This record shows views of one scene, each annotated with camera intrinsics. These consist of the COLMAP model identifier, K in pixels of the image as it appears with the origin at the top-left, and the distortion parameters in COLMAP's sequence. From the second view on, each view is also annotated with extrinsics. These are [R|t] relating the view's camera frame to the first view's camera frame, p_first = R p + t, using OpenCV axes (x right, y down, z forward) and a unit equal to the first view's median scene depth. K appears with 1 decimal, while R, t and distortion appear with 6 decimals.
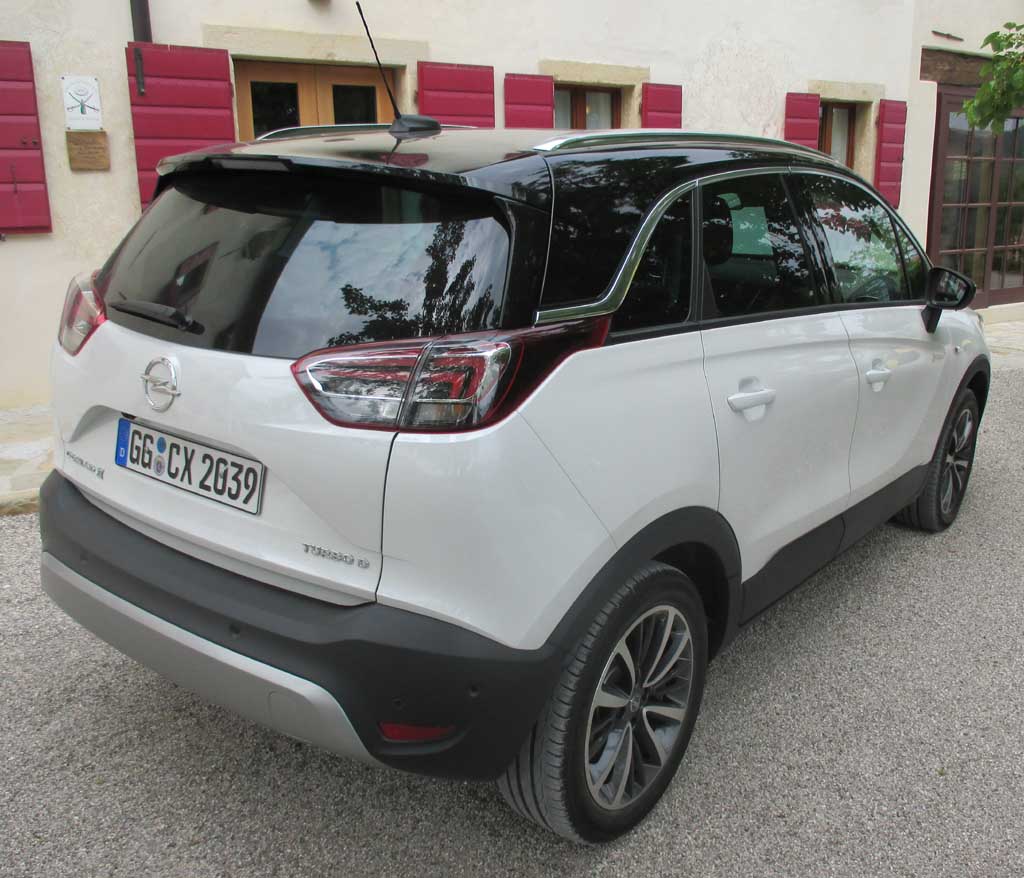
lens RADIAL K [[1100.4, 0, 514.2], [0, 1100.4, 477.4], [0, 0, 1]] dist [-0.031639, -0.011320]
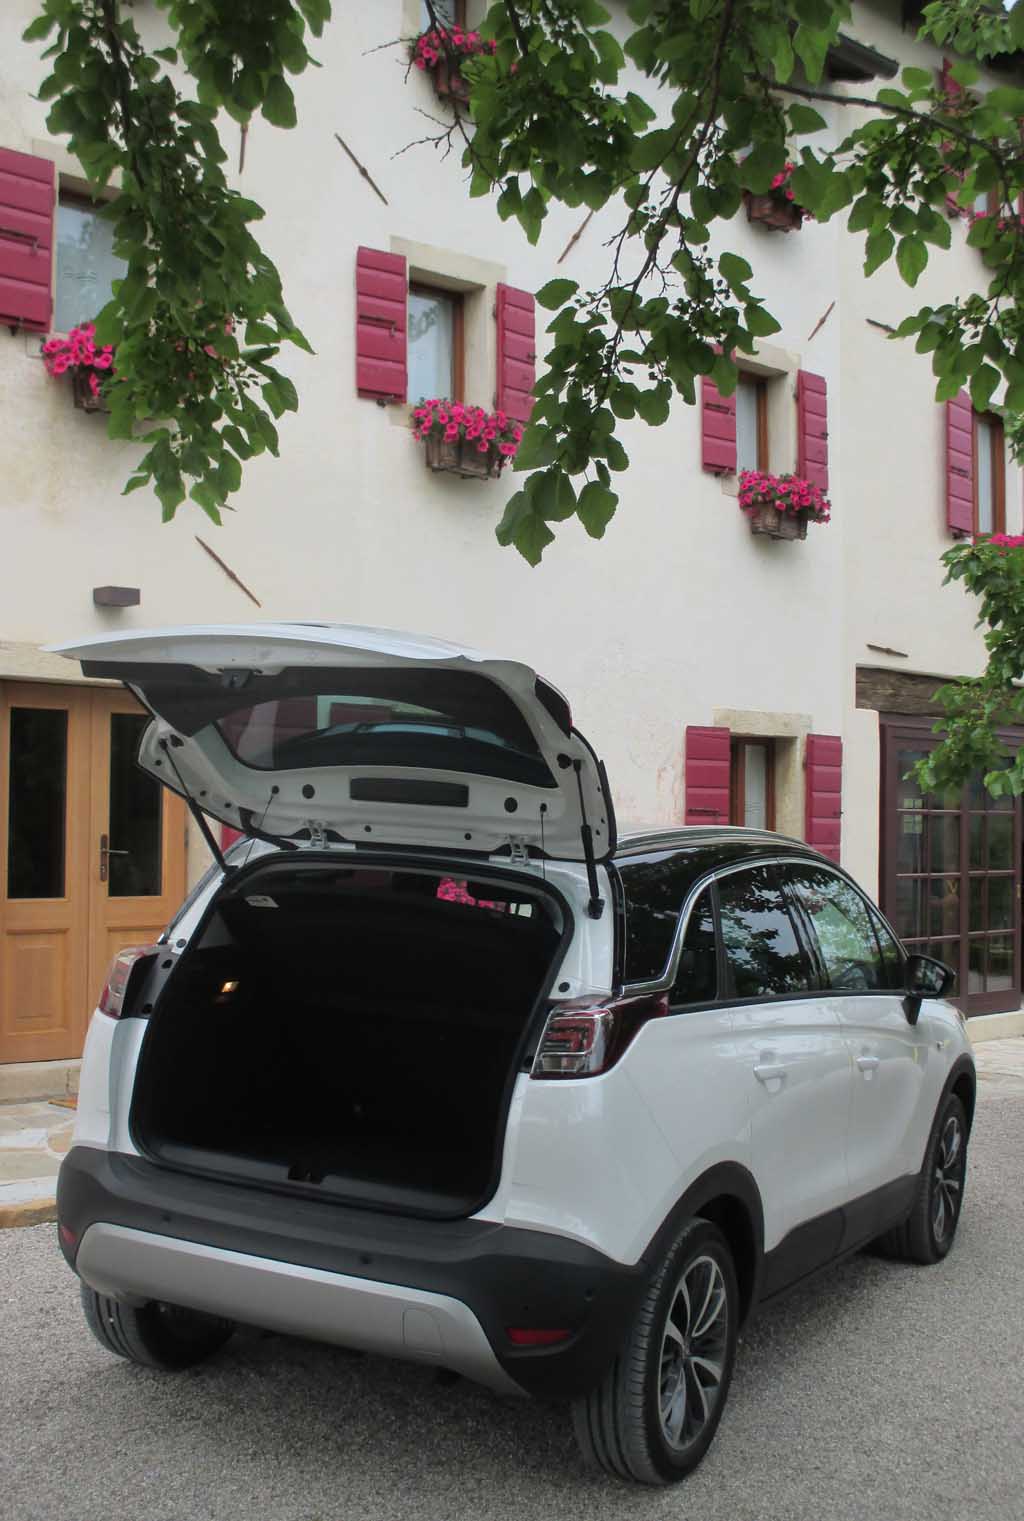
lens RADIAL K [[1997.8, 0, 512.0], [0, 1997.8, 760.5], [0, 0, 1]] dist [-0.215483, 0.081299]
pose [[0.983964, 0.024815, 0.176632, -0.232758], [0.027119, 0.957950, -0.285652, 0.111409], [-0.176293, 0.285862, 0.941915, -0.530701]]
